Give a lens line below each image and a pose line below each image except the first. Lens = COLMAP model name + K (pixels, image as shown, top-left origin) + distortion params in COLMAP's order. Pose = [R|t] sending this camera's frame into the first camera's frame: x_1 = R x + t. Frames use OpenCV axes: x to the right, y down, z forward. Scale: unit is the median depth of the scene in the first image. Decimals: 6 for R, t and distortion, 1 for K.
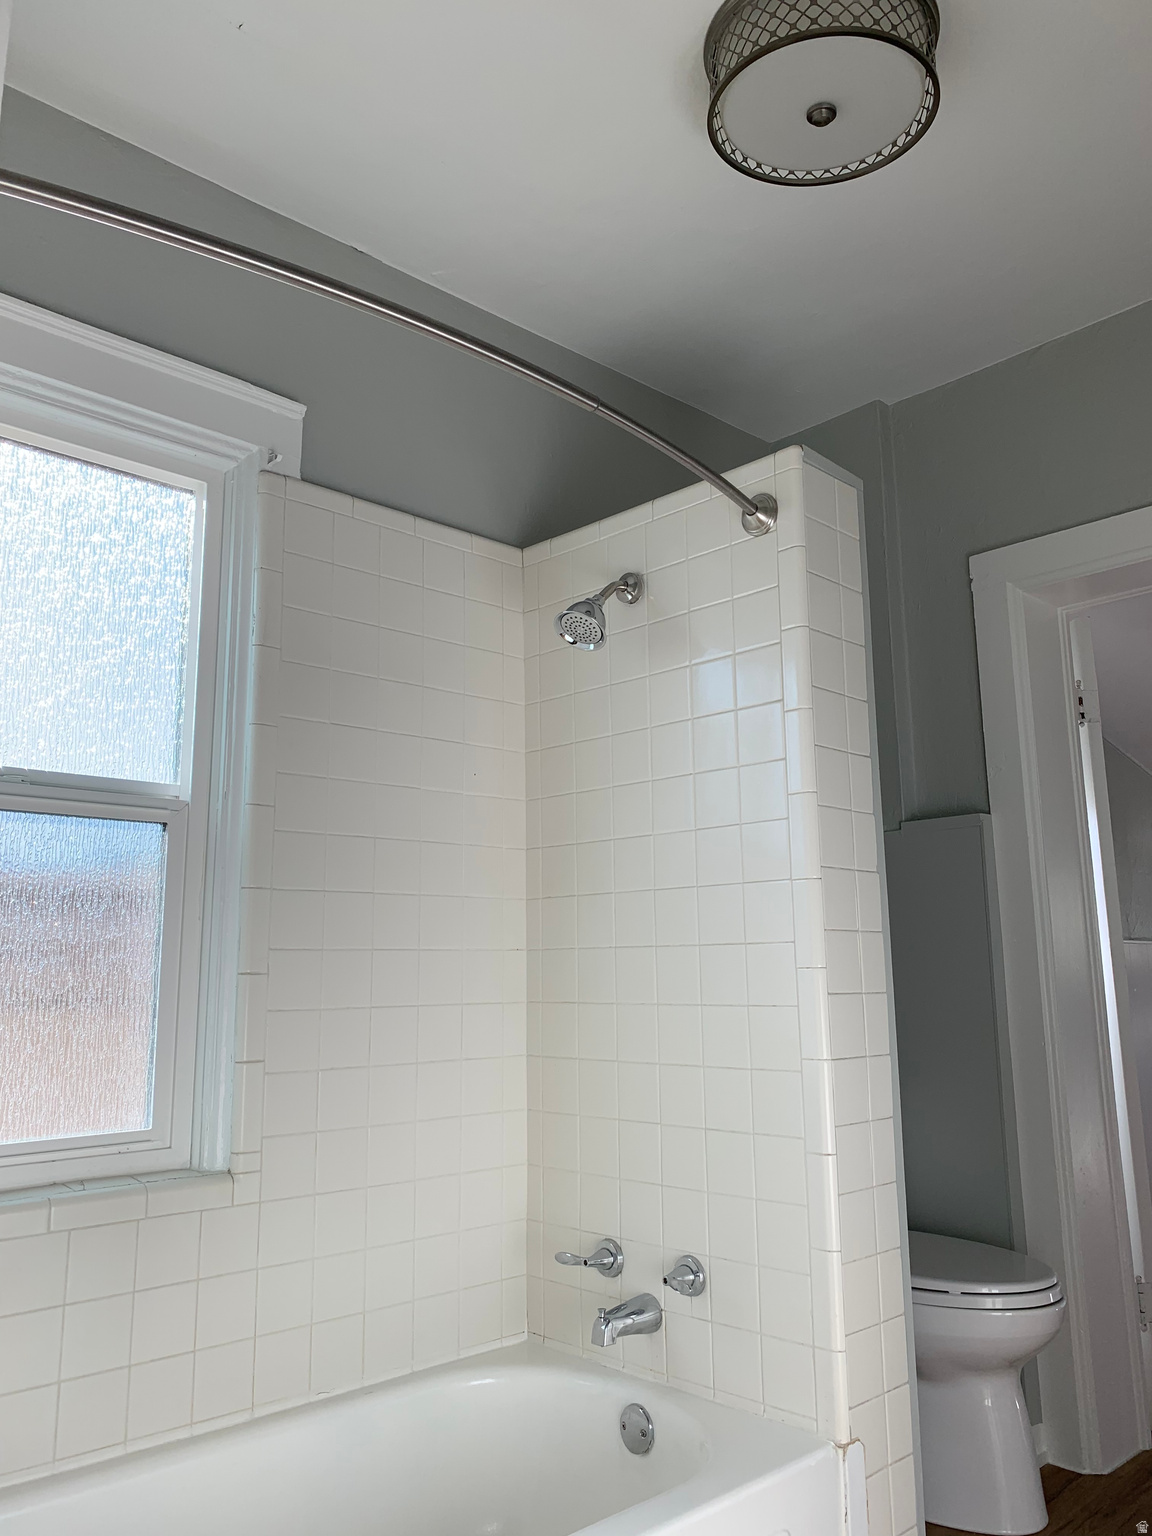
lens RADIAL K [[1168.4, 0, 576.0], [0, 1168.4, 768.0], [0, 0, 1]] dist [0.072383, -0.153313]
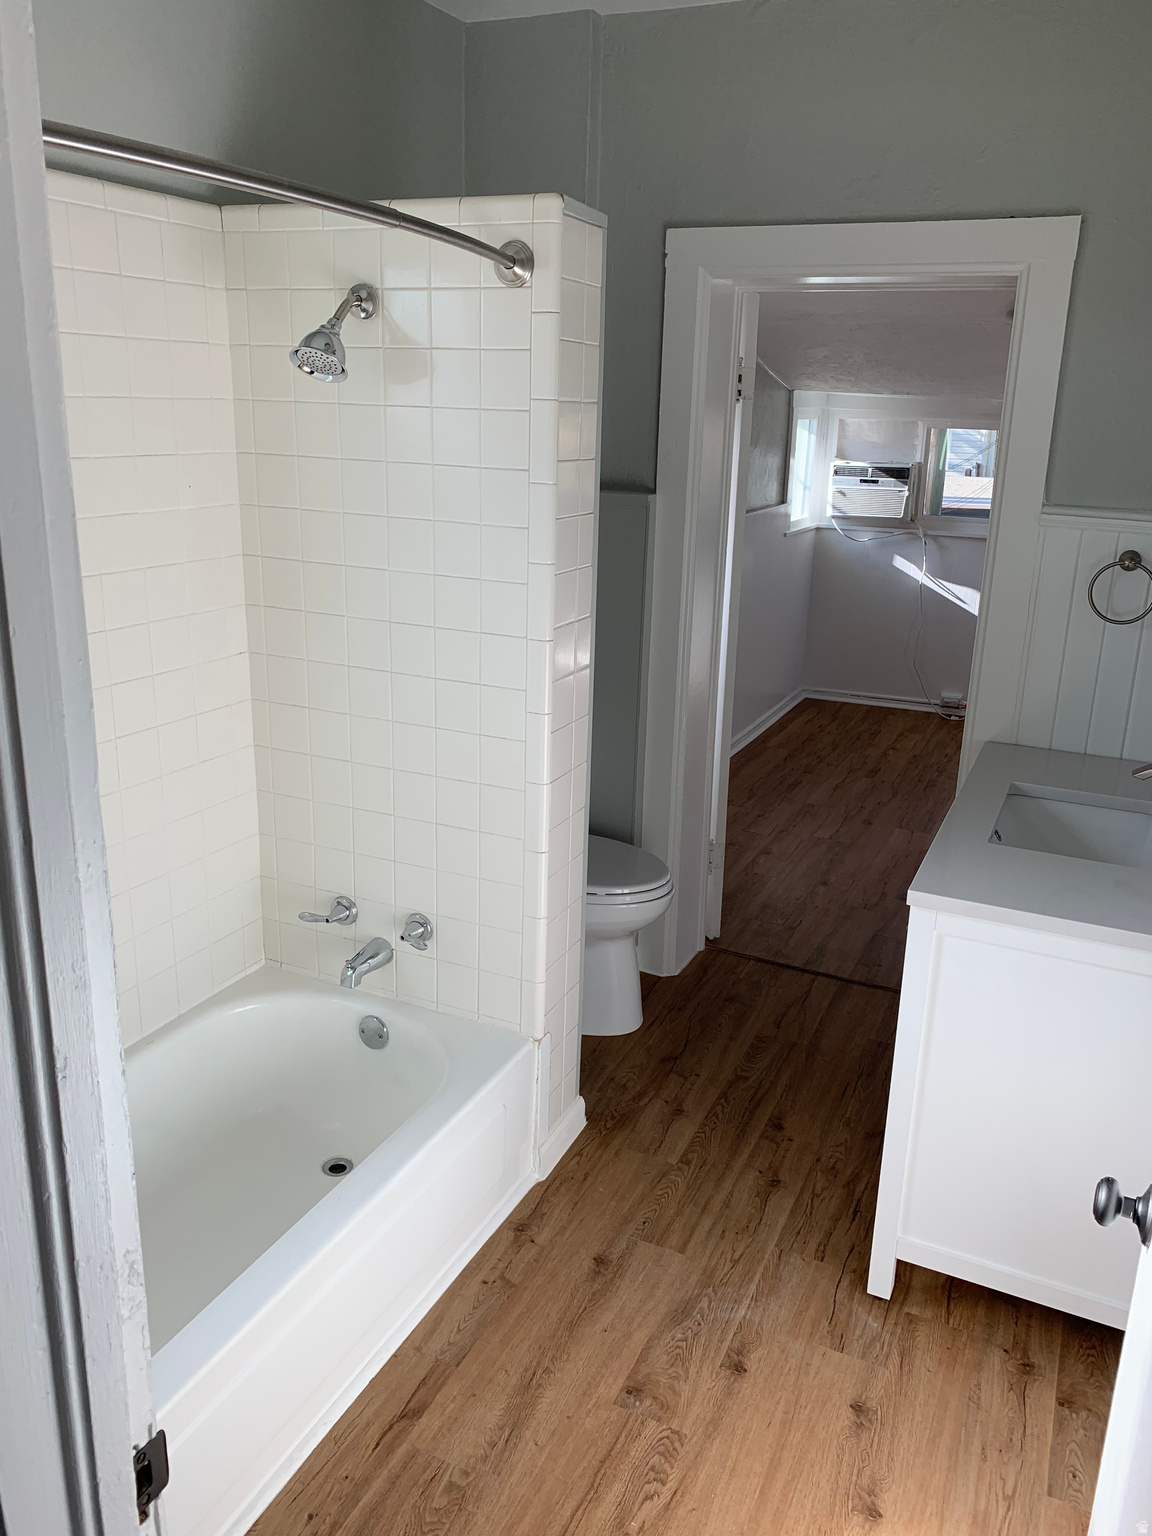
lens RADIAL K [[1168.4, 0, 576.0], [0, 1168.4, 768.0], [0, 0, 1]] dist [0.072383, -0.153313]
pose [[0.932867, -0.072778, 0.352793, -0.167006], [-0.098013, 0.891147, 0.443002, -0.276062], [-0.346631, -0.447840, 0.824188, -0.006643]]
